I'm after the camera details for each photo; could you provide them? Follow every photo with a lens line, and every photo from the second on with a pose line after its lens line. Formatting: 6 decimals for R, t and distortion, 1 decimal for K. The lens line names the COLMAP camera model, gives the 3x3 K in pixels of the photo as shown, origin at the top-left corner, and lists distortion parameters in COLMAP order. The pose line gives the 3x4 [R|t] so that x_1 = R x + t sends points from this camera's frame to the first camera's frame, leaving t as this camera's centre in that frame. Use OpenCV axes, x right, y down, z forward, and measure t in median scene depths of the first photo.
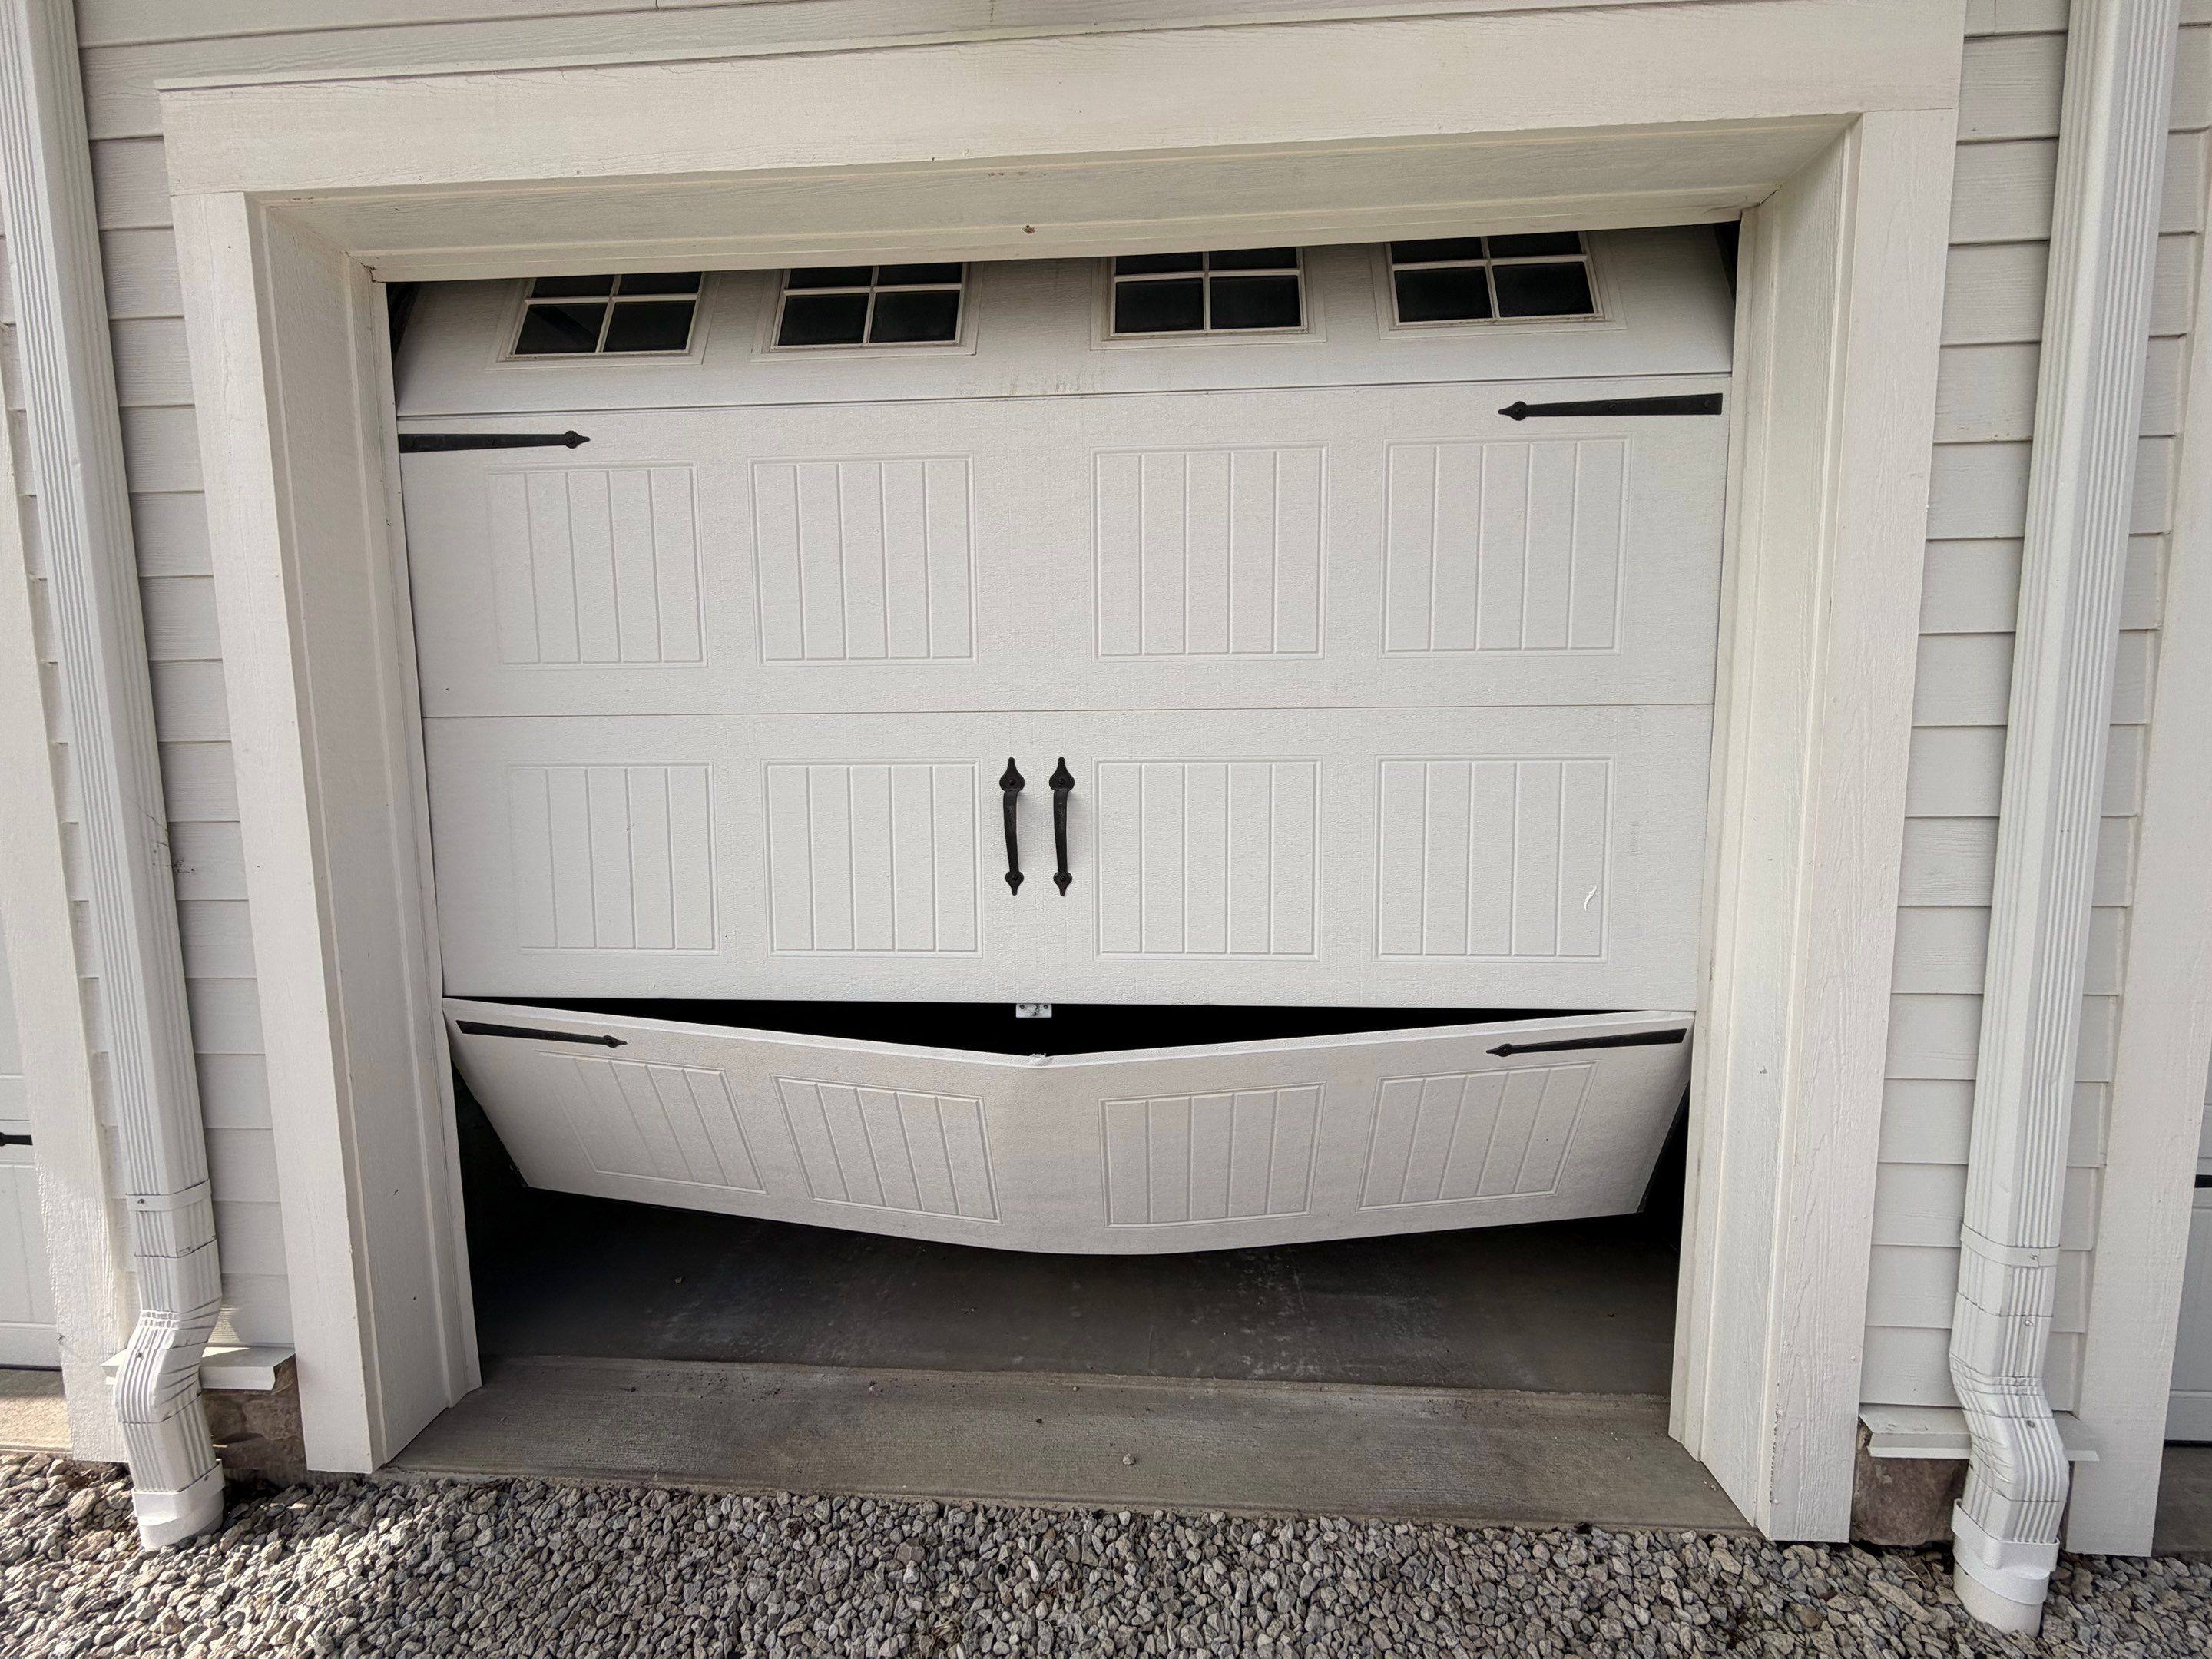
lens RADIAL K [[879.7, 0, 1106.0], [0, 879.7, 829.5], [0, 0, 1]] dist [-0.000091, 0.000177]
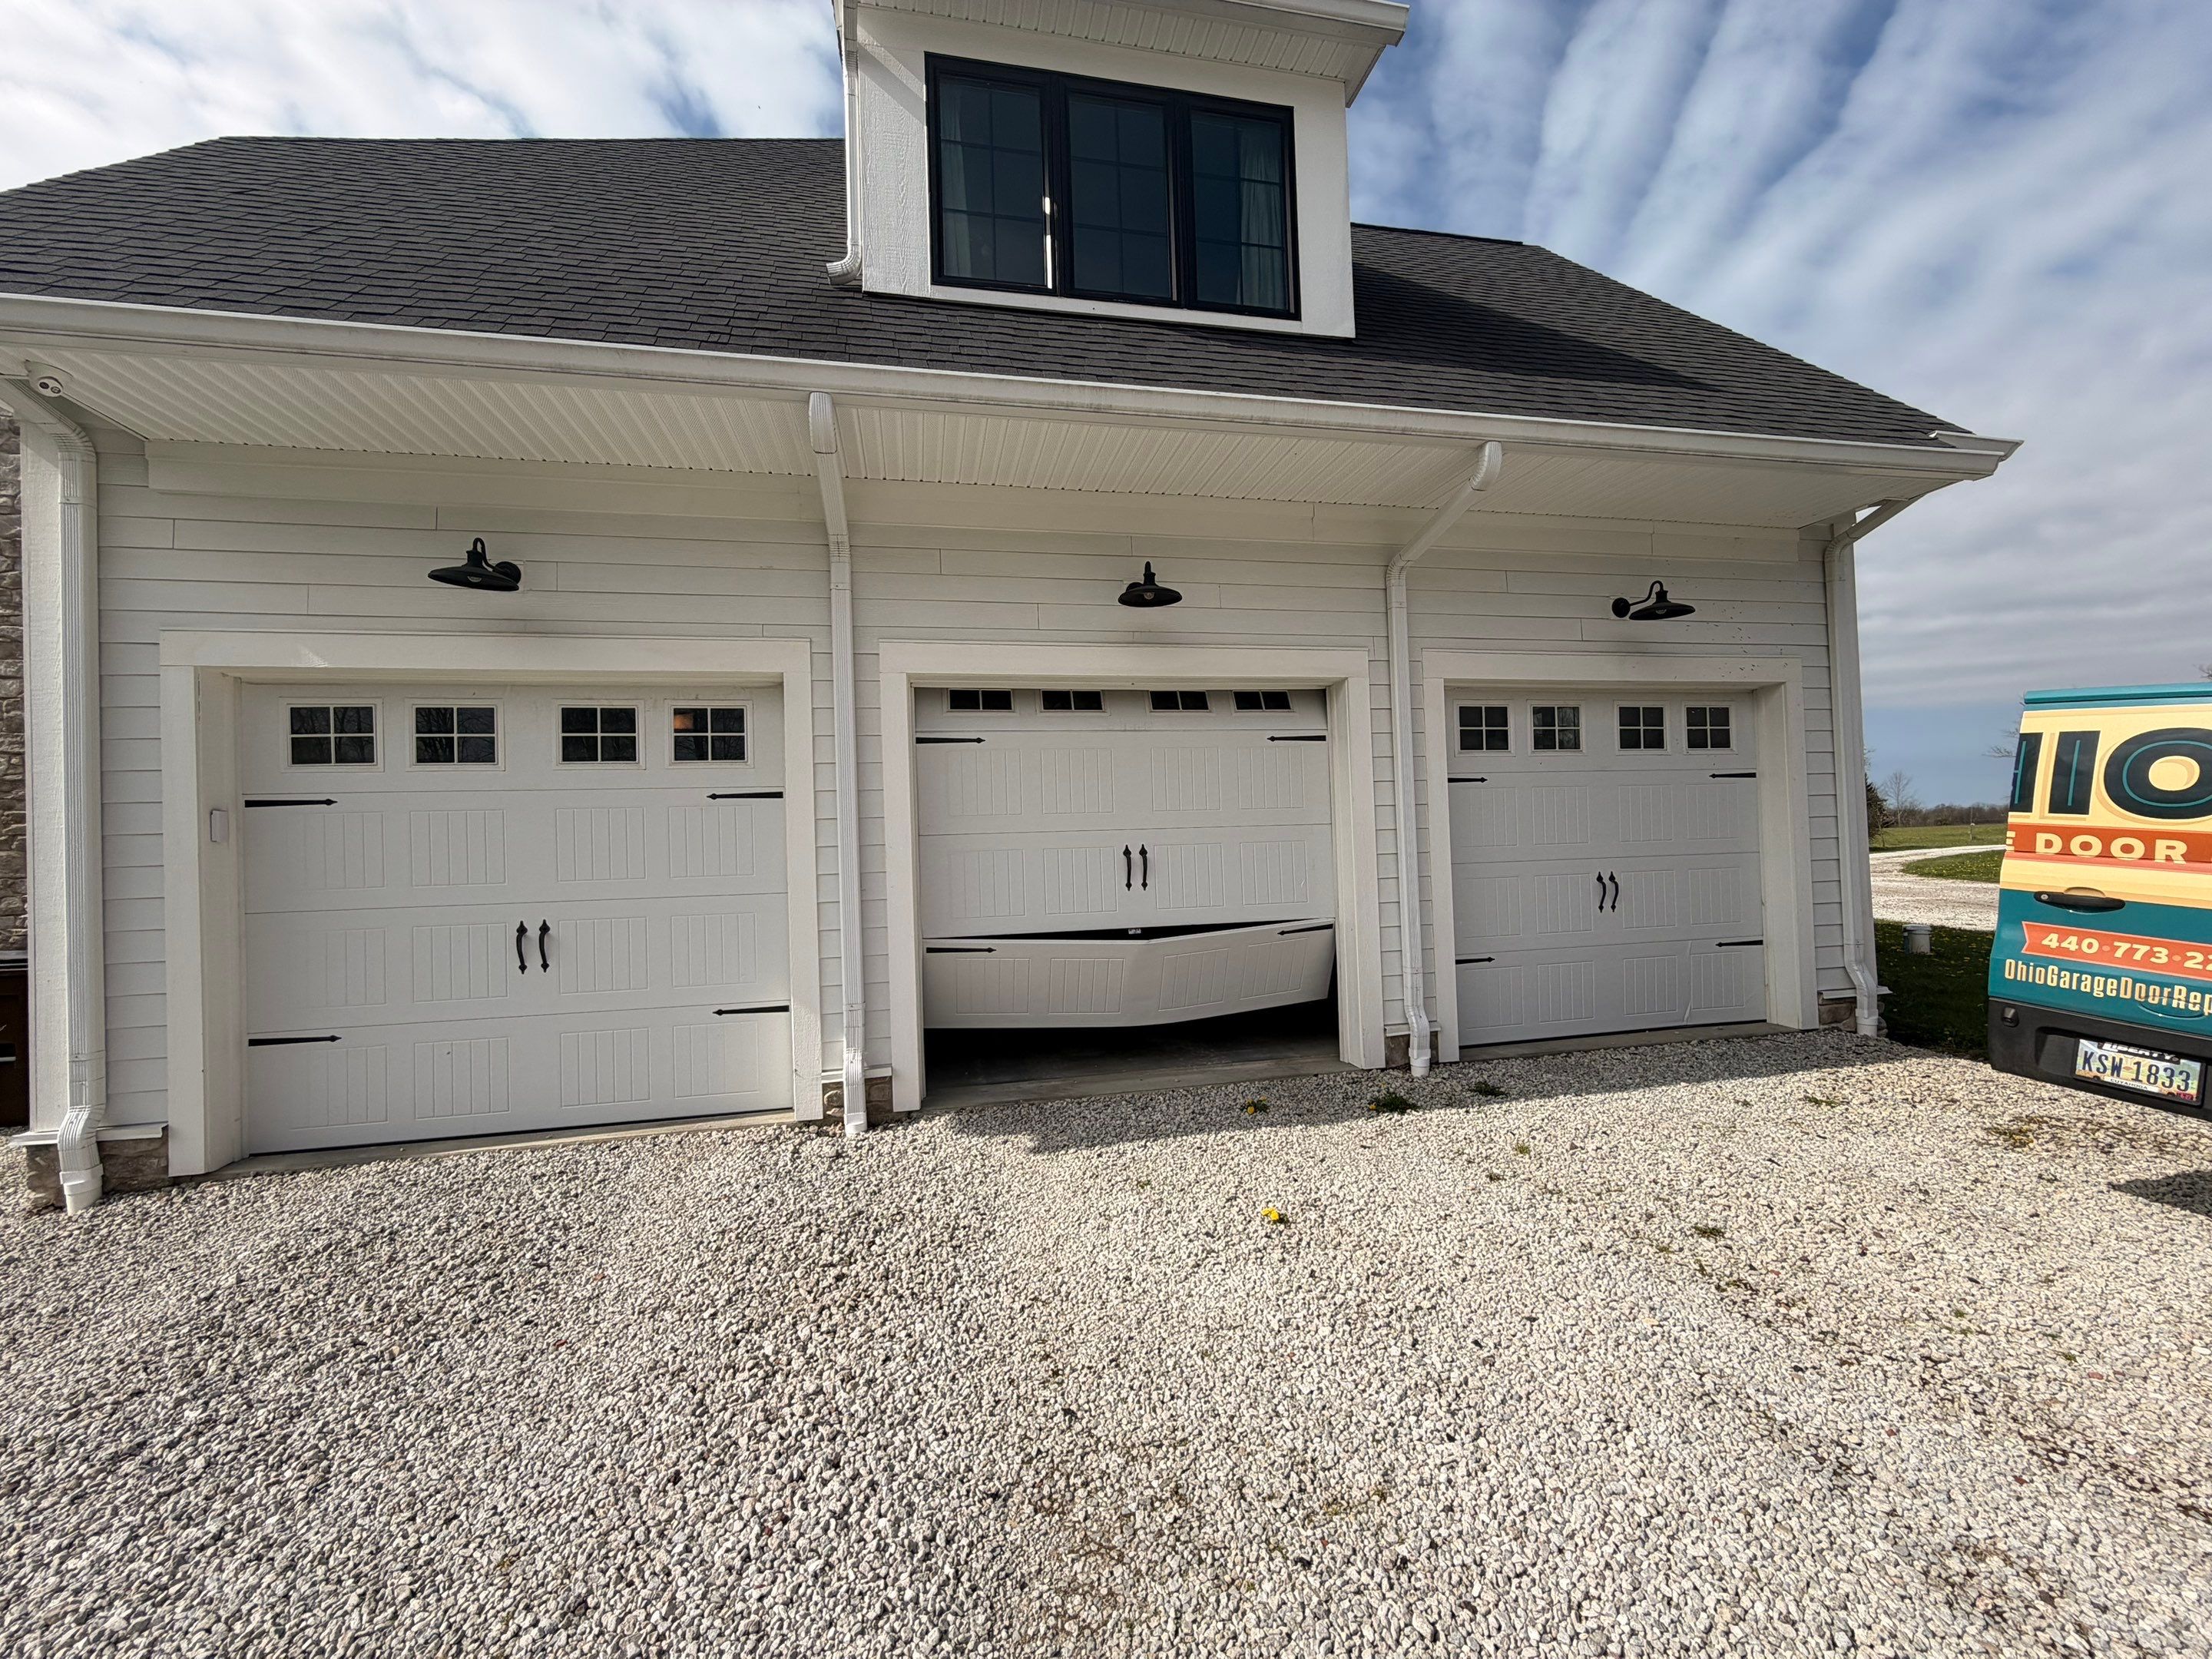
lens RADIAL K [[879.7, 0, 1106.0], [0, 879.7, 829.5], [0, 0, 1]] dist [-0.000091, 0.000177]
pose [[0.961786, -0.018185, 0.273197, -1.024843], [0.051128, 0.992170, -0.113950, 0.211102], [-0.268986, 0.123563, 0.955185, -1.916453]]
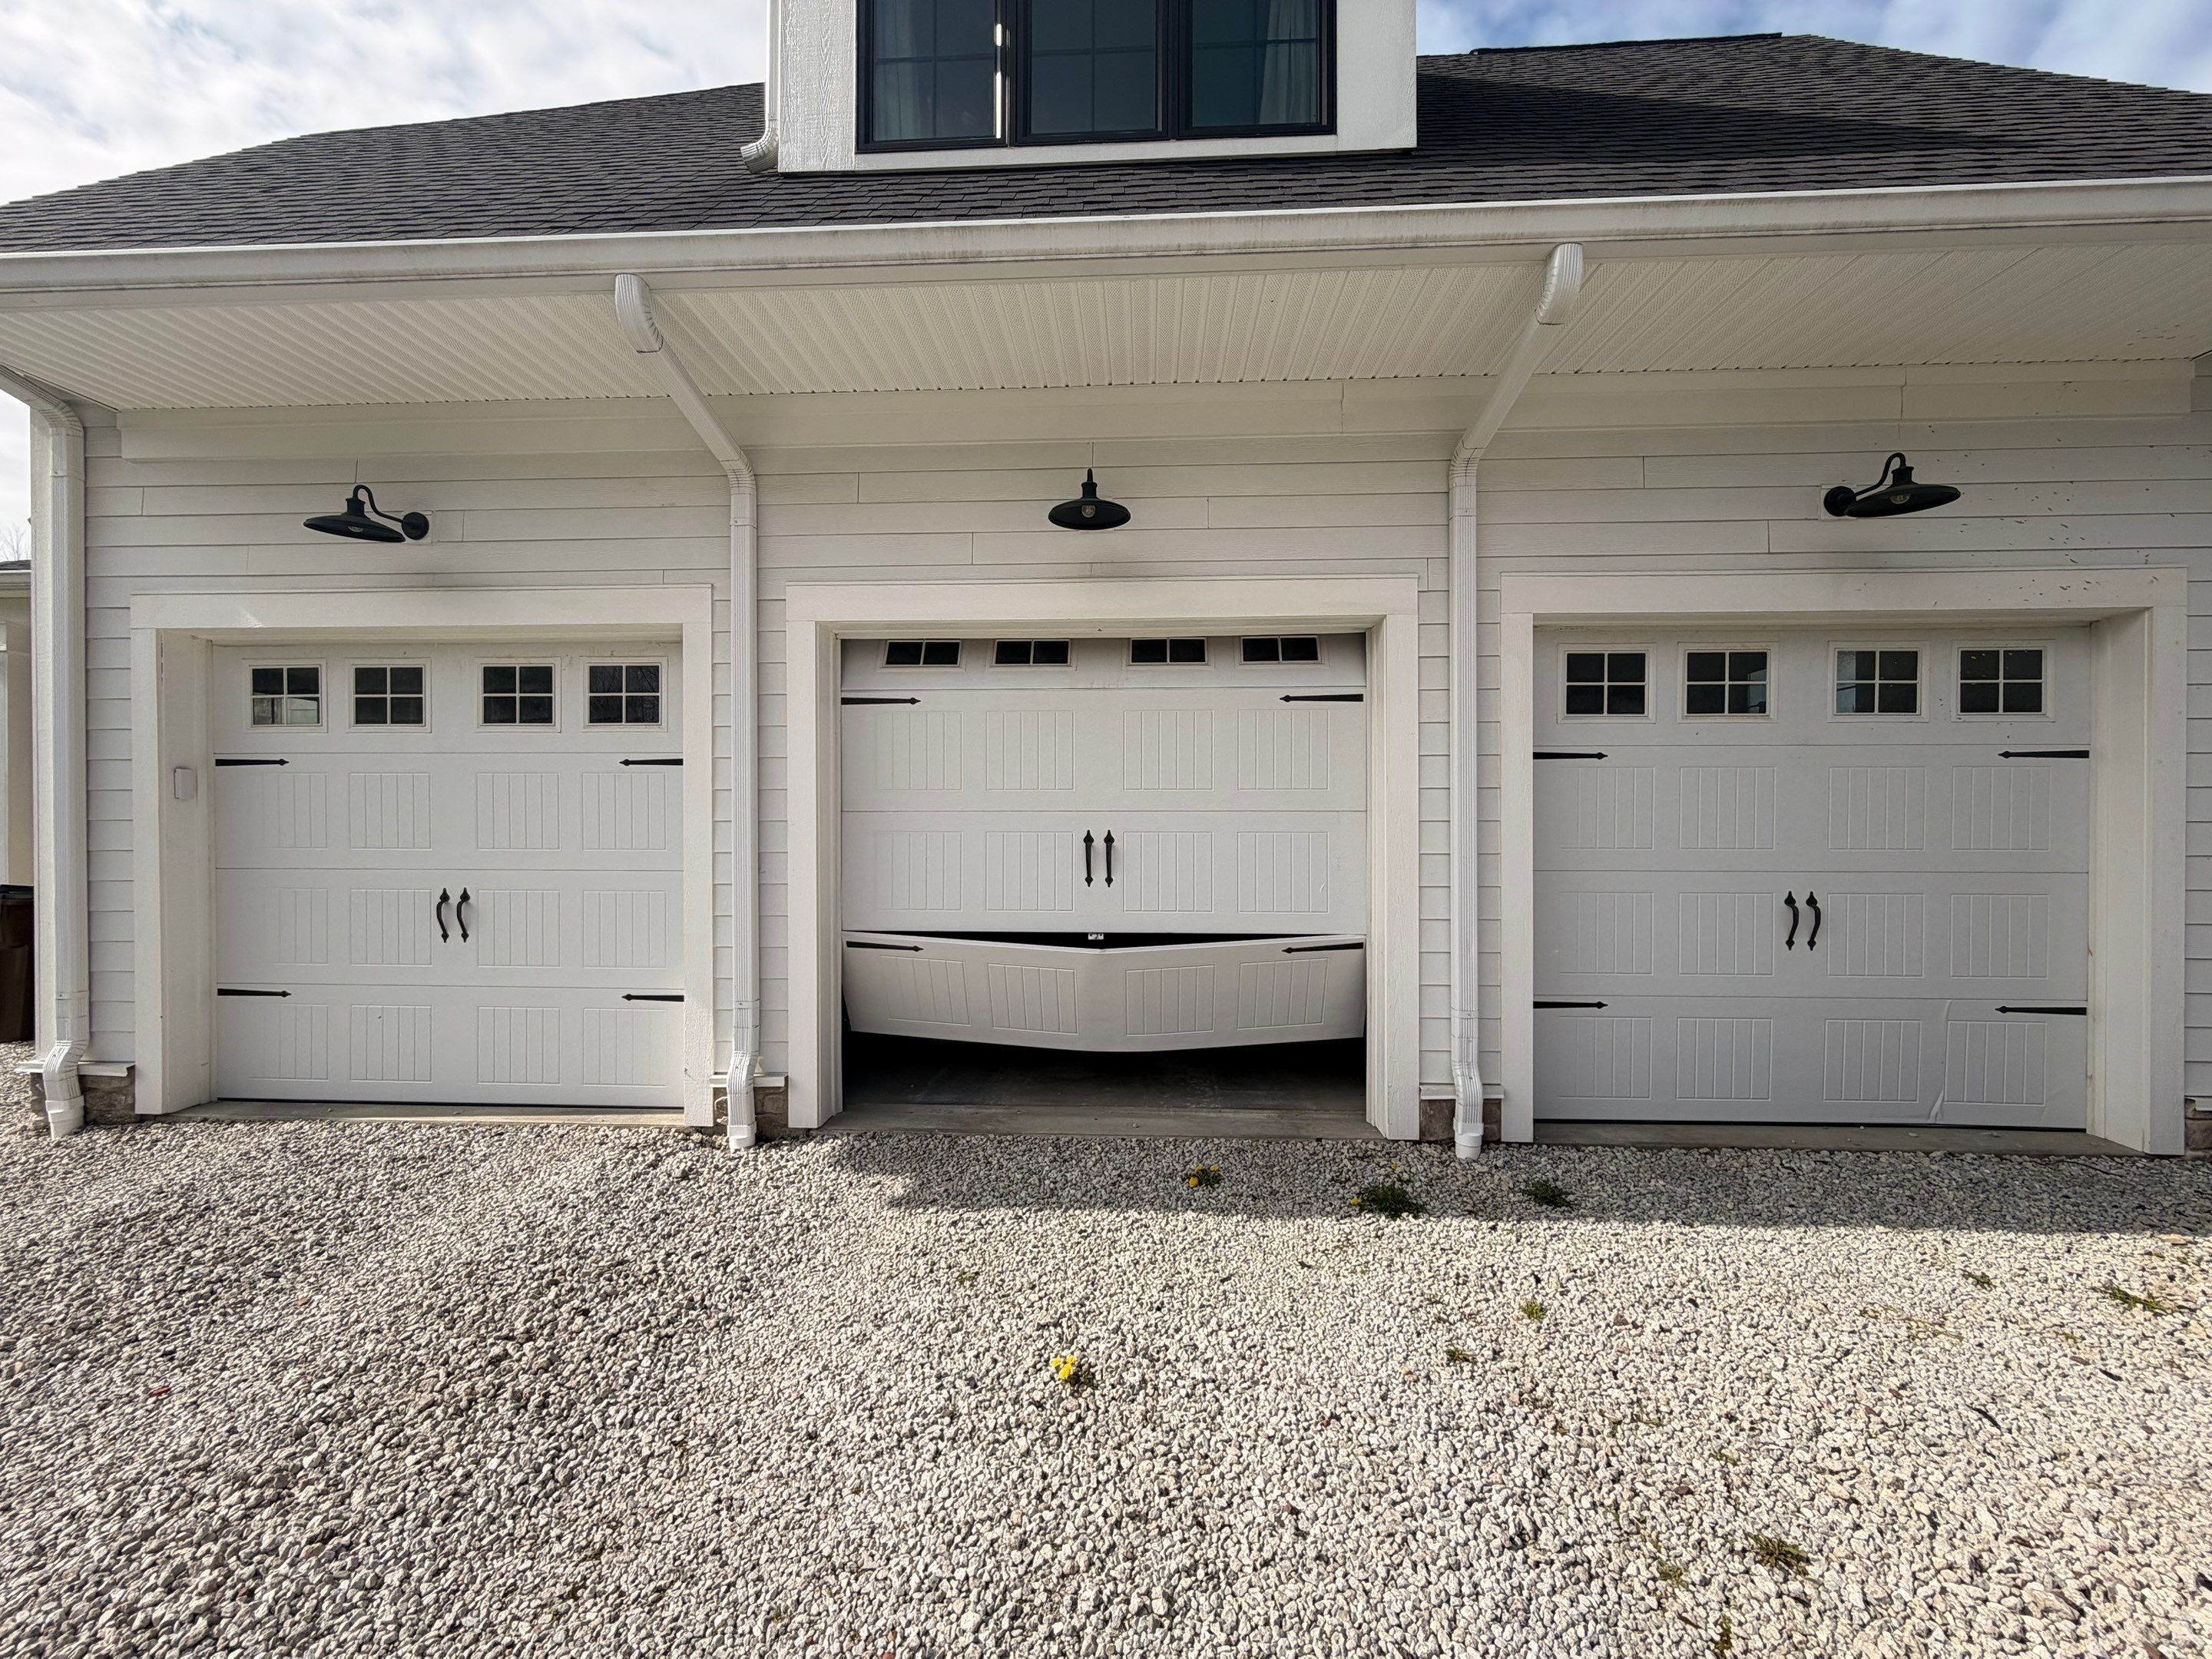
lens RADIAL K [[879.7, 0, 1106.0], [0, 879.7, 829.5], [0, 0, 1]] dist [-0.000091, 0.000177]
pose [[0.999858, 0.008038, 0.014813, -0.097671], [-0.006630, 0.995667, -0.092755, 0.147114], [-0.015494, 0.092644, 0.995579, -1.474732]]
